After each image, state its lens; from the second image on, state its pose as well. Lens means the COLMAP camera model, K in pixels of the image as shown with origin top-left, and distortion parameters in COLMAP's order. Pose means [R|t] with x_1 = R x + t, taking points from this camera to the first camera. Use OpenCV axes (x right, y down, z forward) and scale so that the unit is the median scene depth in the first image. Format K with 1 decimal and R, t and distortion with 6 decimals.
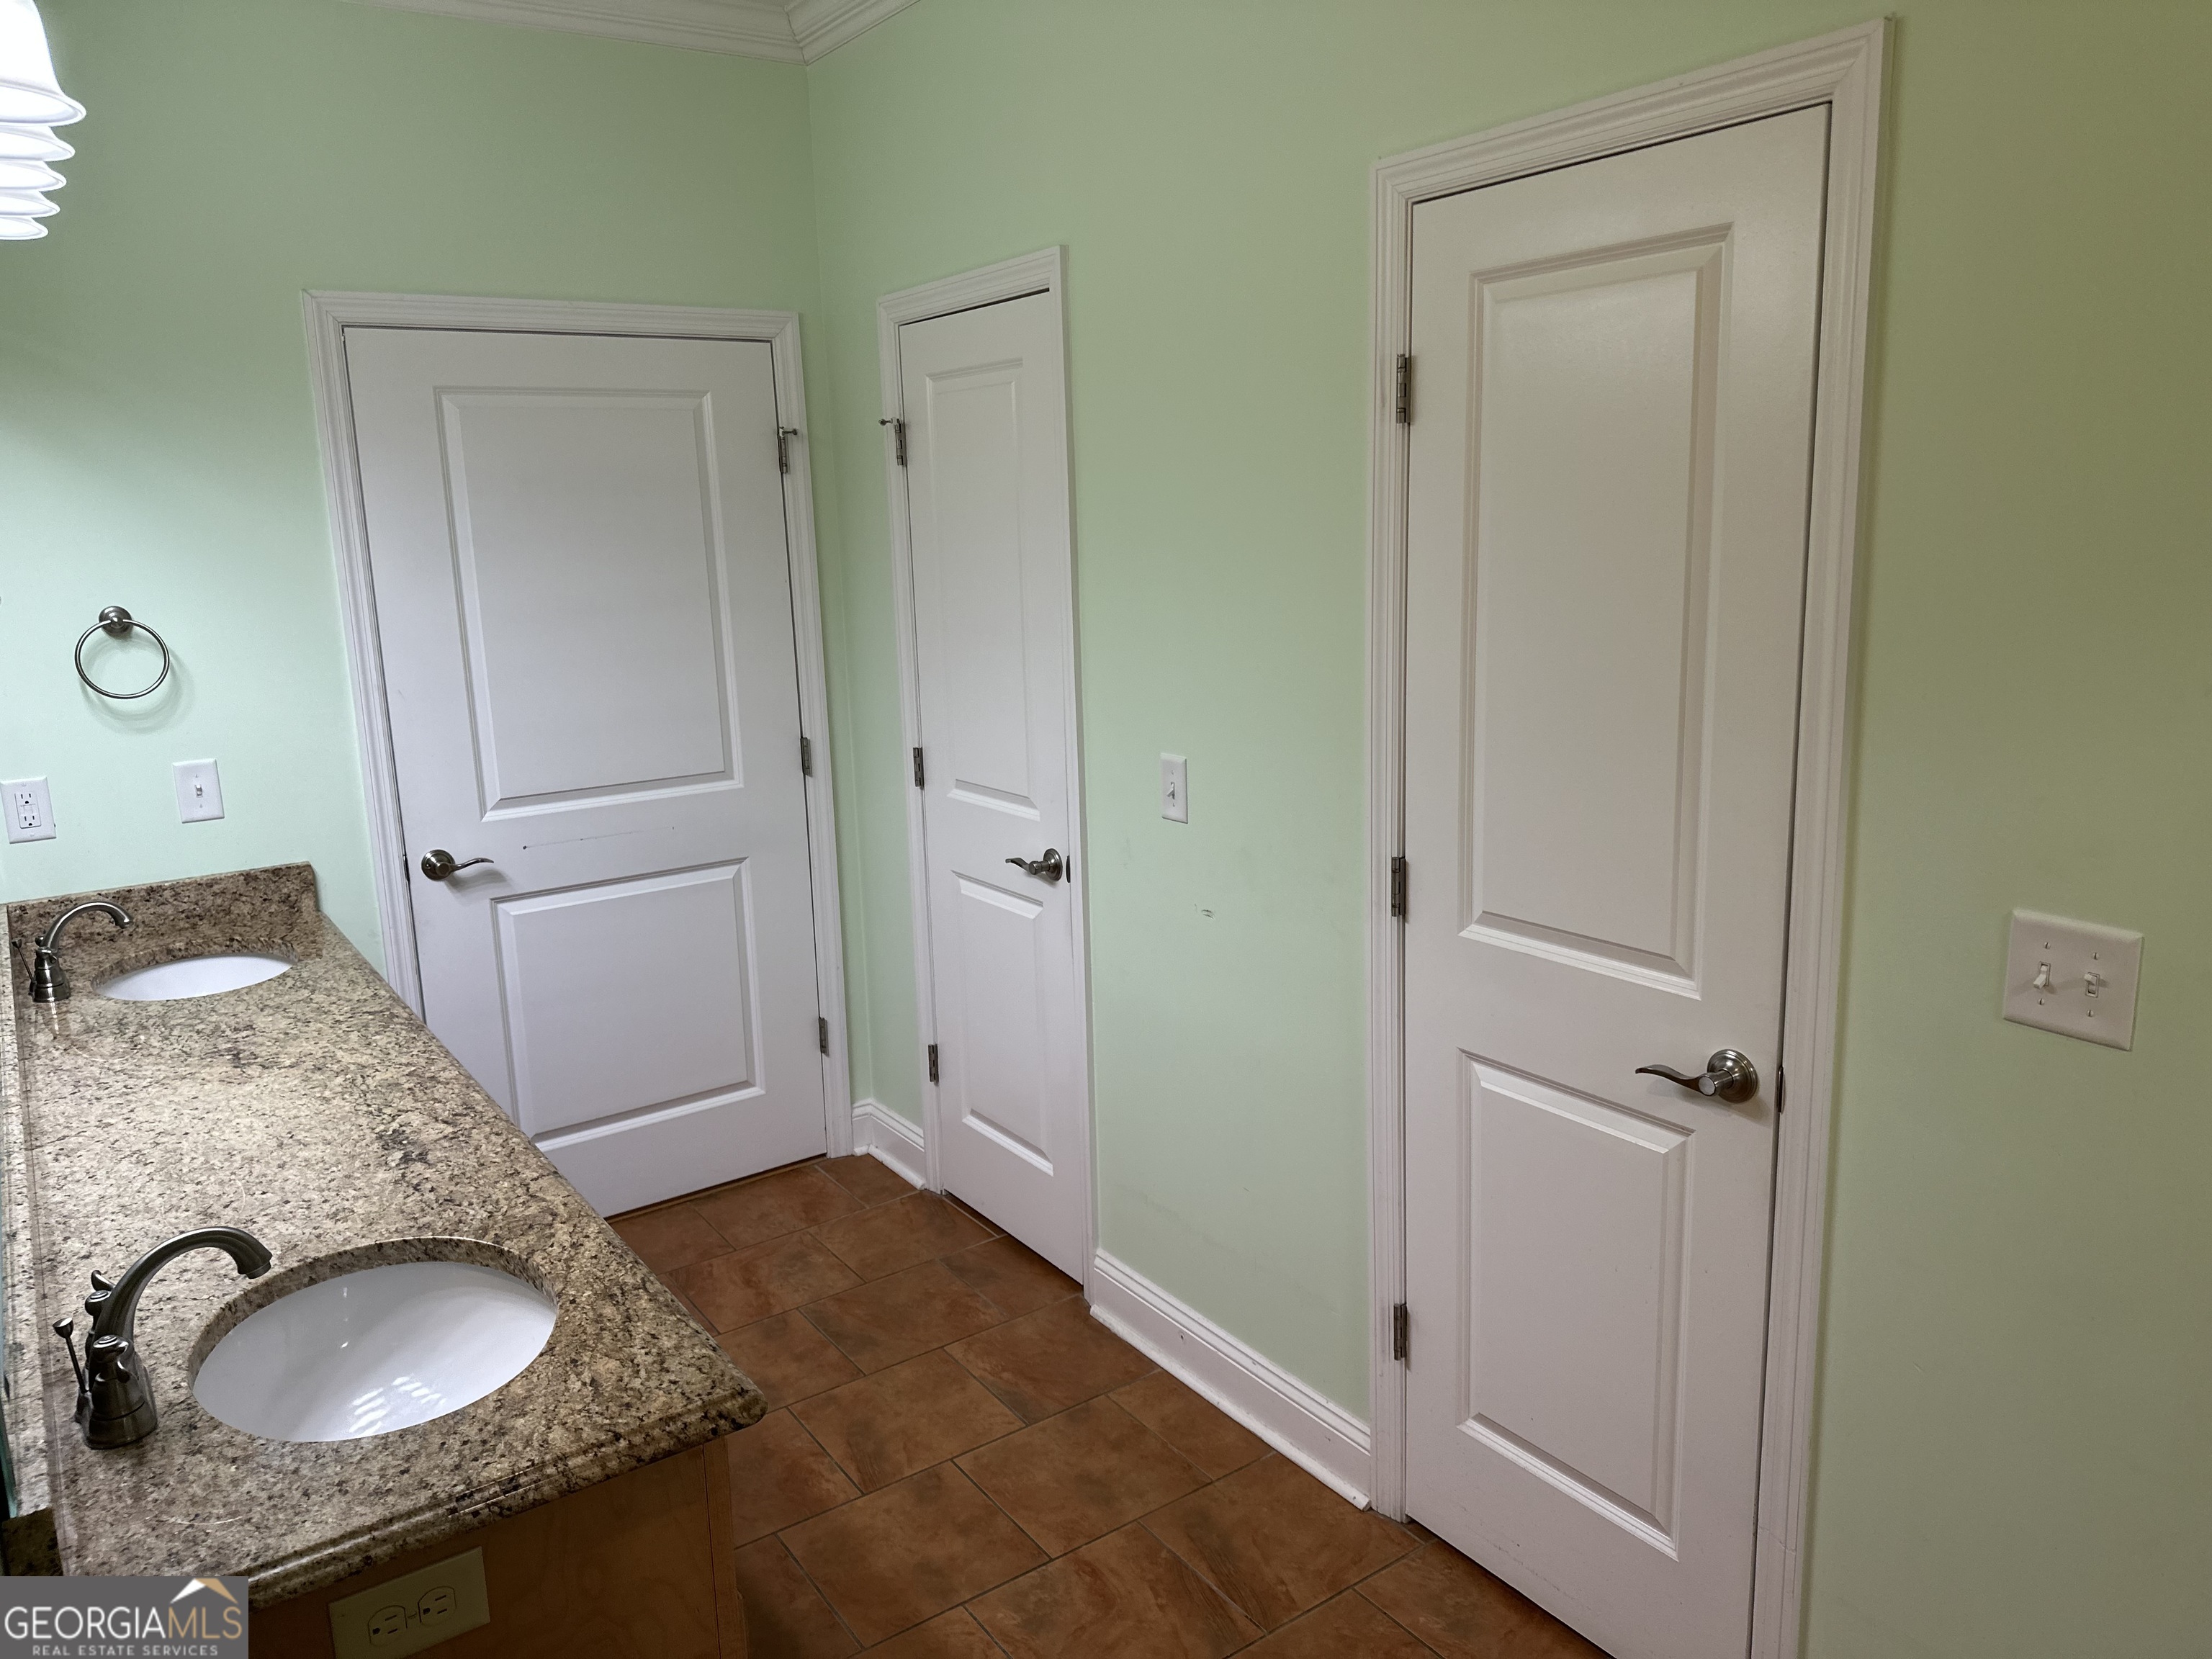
lens RADIAL K [[1536.3, 0, 1100.0], [0, 1536.3, 814.4], [0, 0, 1]] dist [-0.003112, -0.006089]
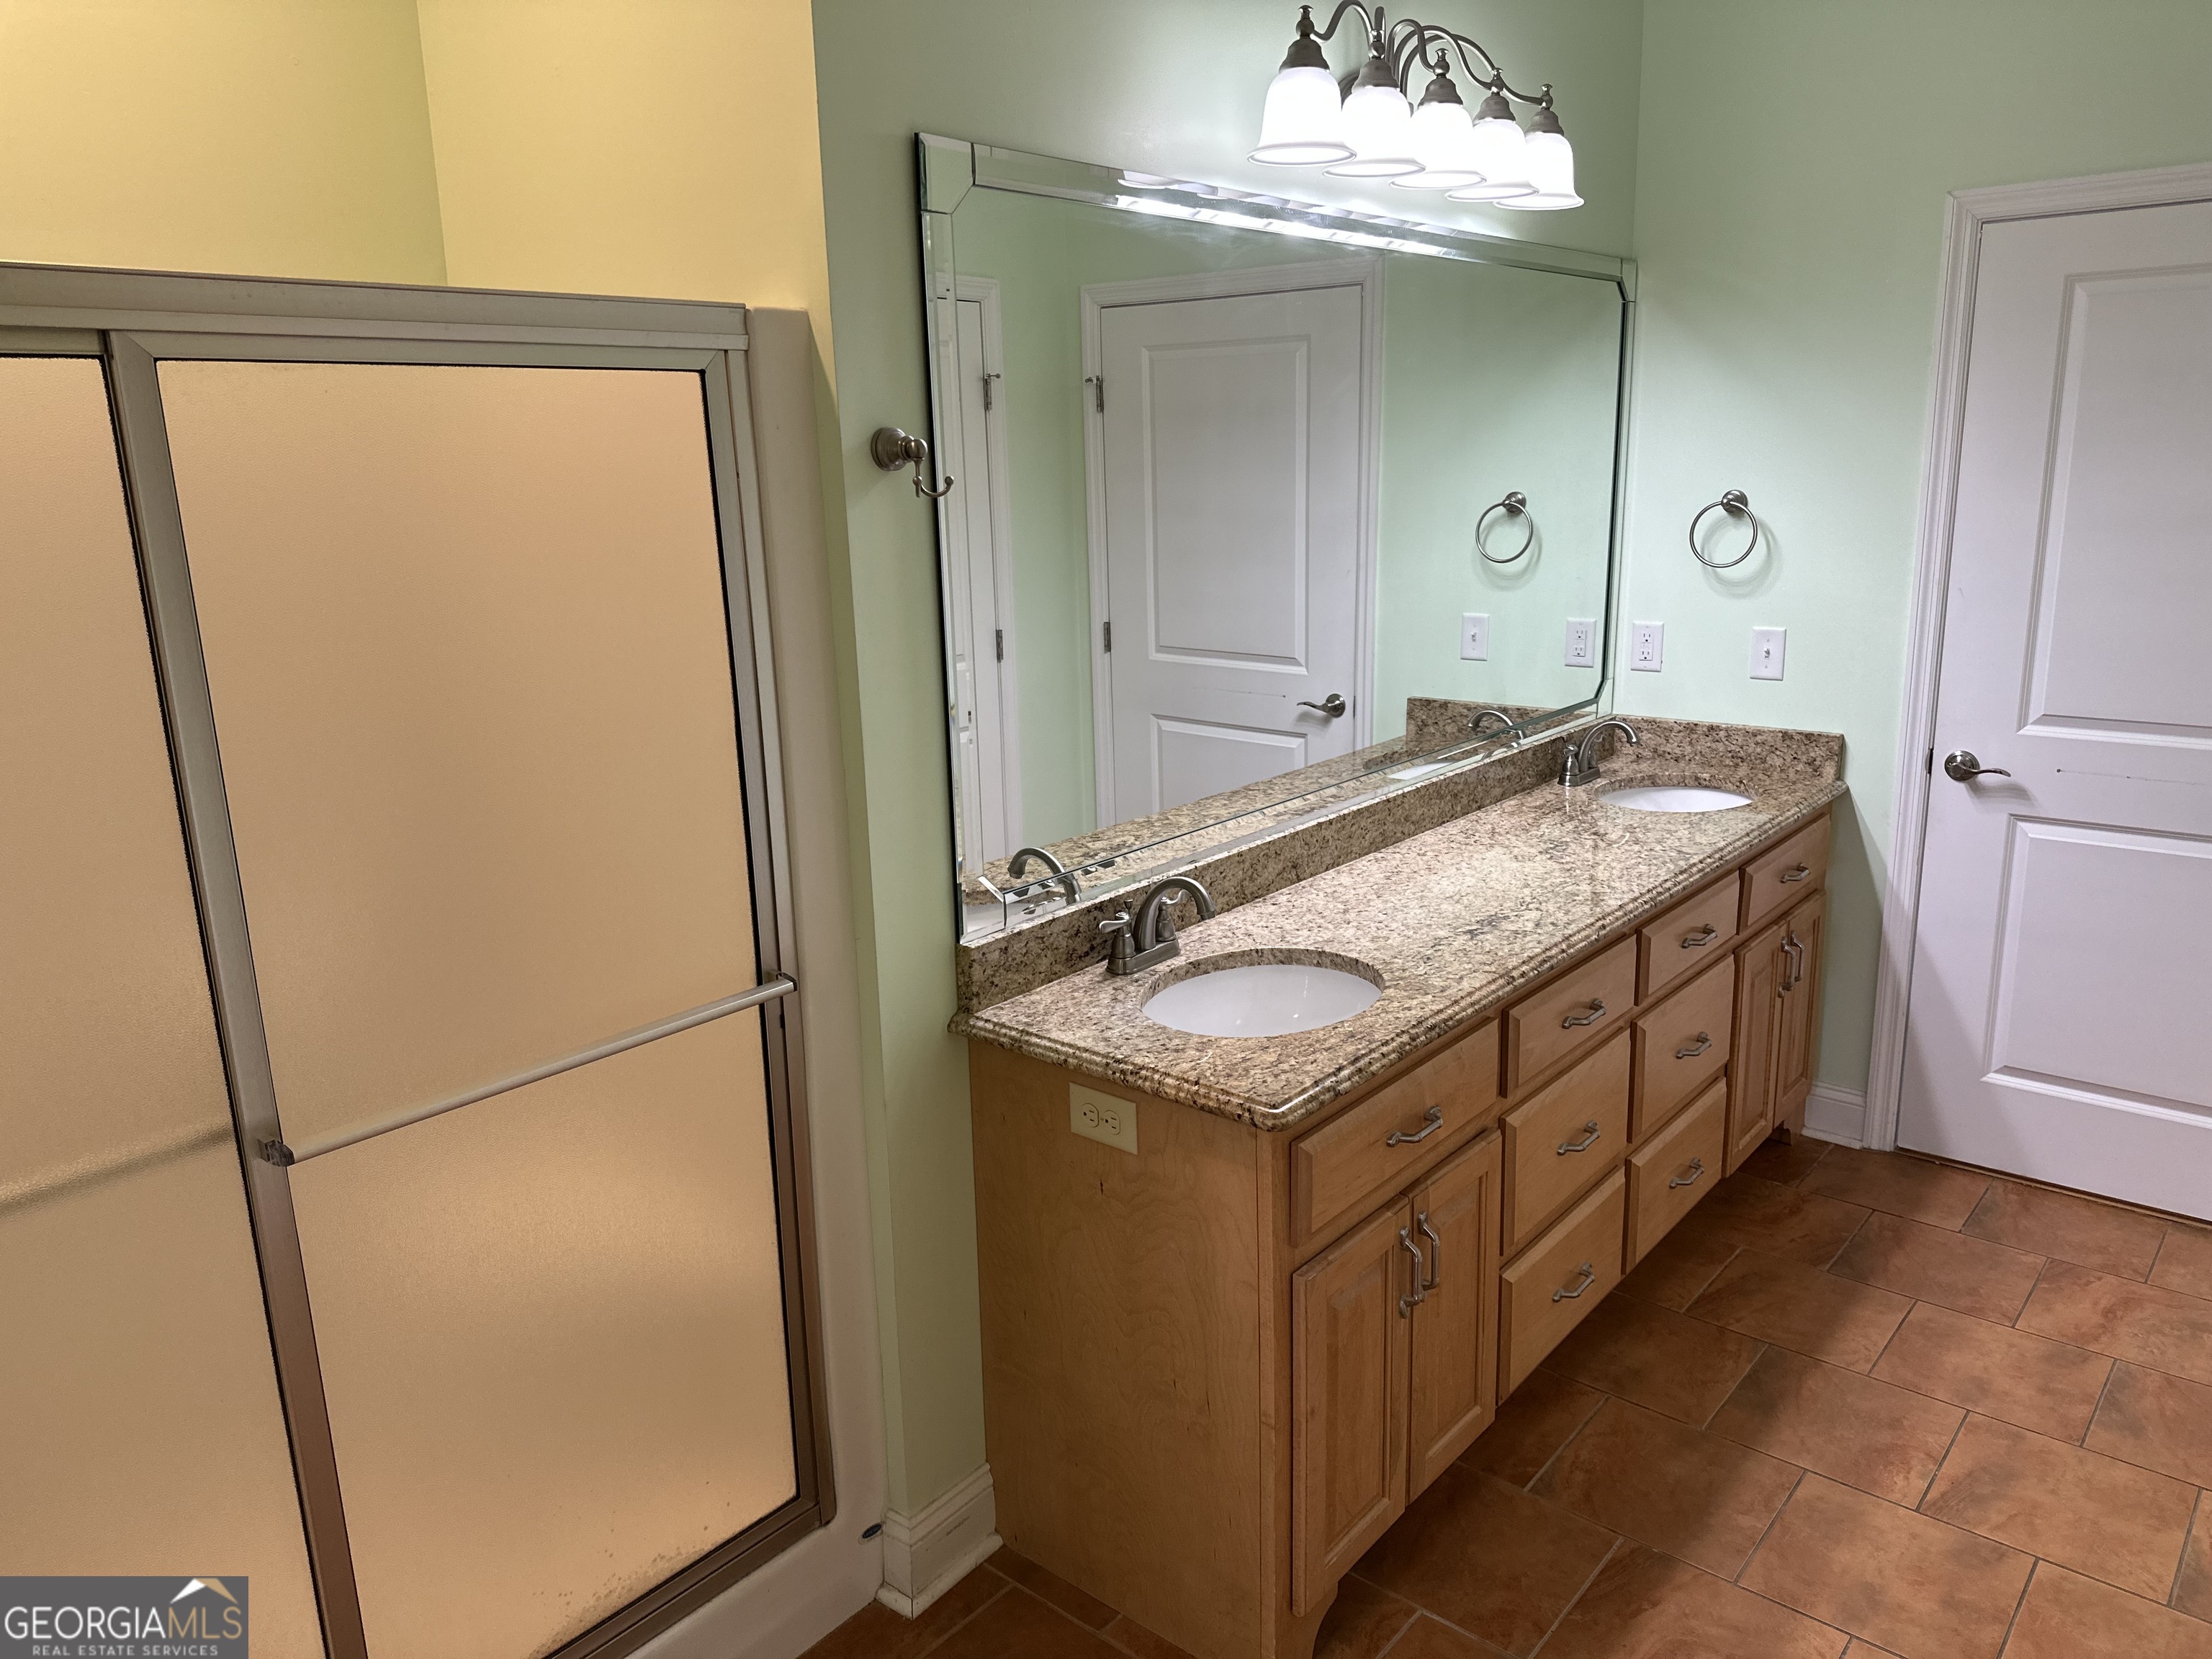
lens RADIAL K [[1536.3, 0, 1100.0], [0, 1536.3, 814.4], [0, 0, 1]] dist [-0.003112, -0.006089]
pose [[0.248043, 0.244501, -0.937387, 0.425595], [-0.169516, 0.963651, 0.206495, -0.054602], [0.953802, 0.107682, 0.280474, 0.211532]]
